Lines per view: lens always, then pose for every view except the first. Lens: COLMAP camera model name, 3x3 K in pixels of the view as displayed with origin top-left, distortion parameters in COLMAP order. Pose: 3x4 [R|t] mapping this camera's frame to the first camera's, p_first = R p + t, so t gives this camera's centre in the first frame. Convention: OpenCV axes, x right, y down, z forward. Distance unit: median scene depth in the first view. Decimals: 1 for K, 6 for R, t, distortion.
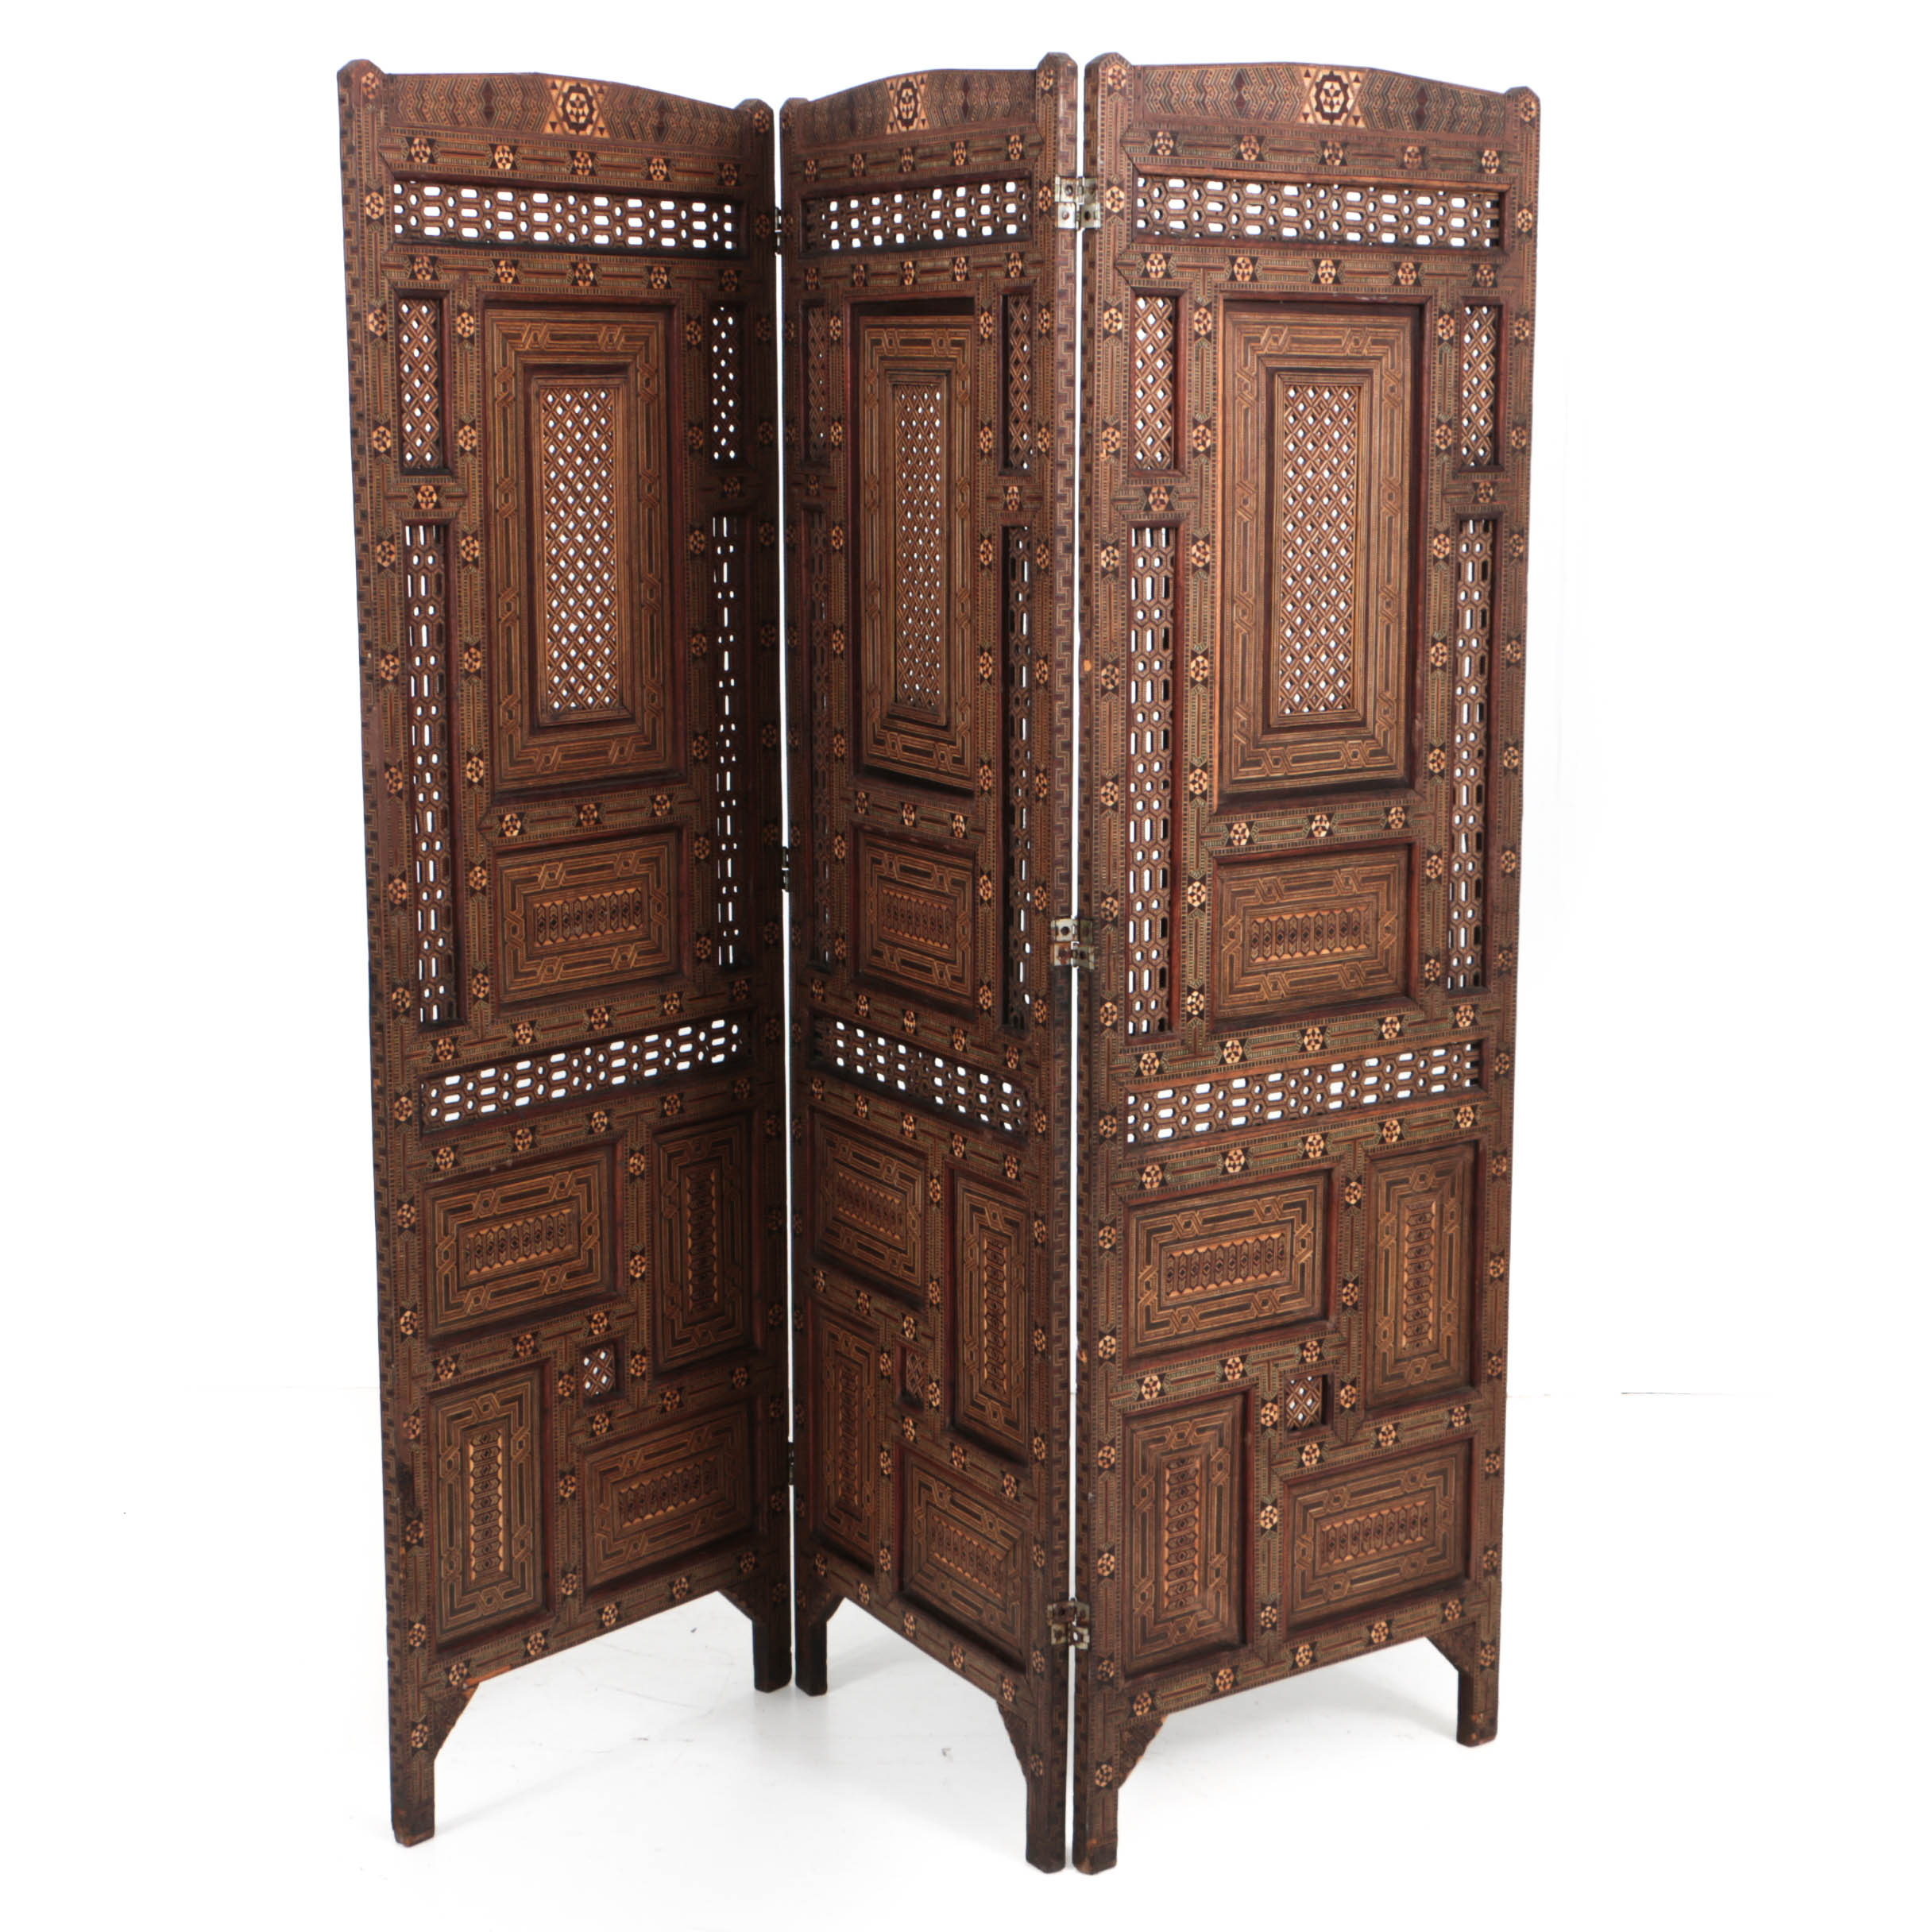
lens RADIAL K [[3449.2, 0, 970.2], [0, 3449.2, 979.2], [0, 0, 1]] dist [-0.013584, 0.000000]
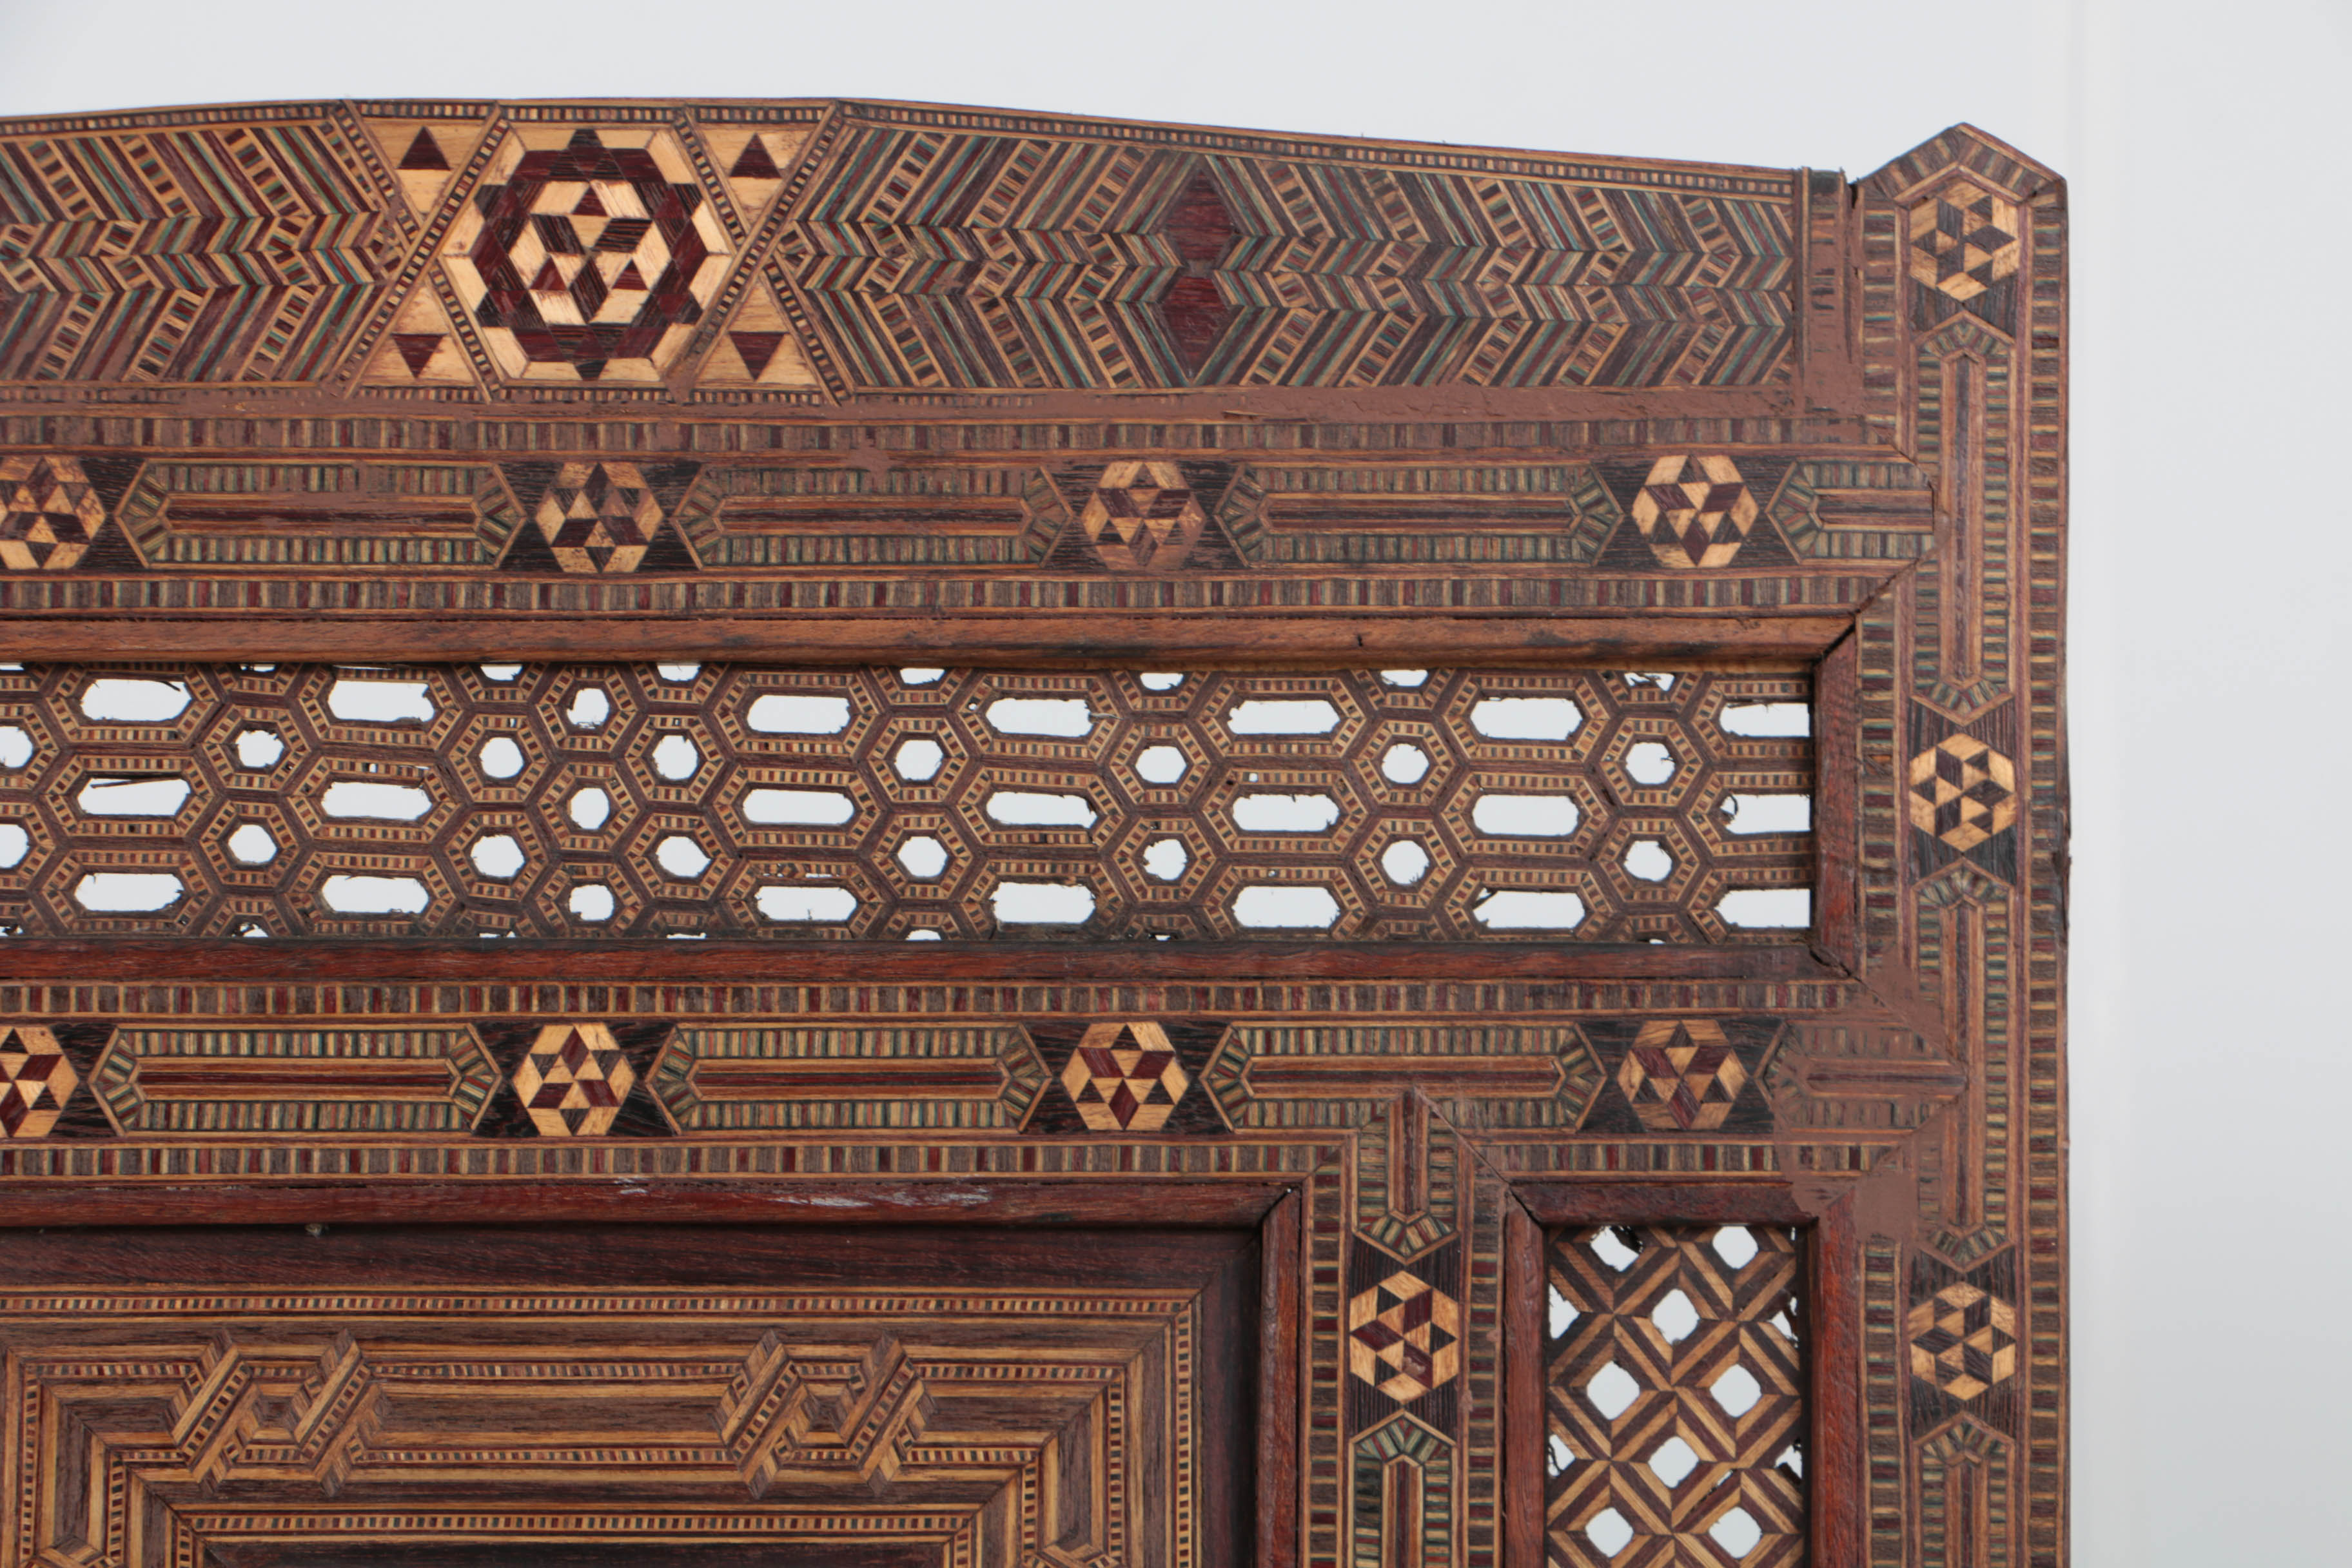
lens RADIAL K [[6436.6, 0, 1168.8], [0, 6436.6, 792.1], [0, 0, 1]] dist [0.392525, 0.000000]
pose [[0.779457, -0.033022, -0.625585, 0.366981], [-0.105244, 0.977514, -0.182729, -0.153338], [0.617553, 0.208268, 0.758455, 0.717012]]
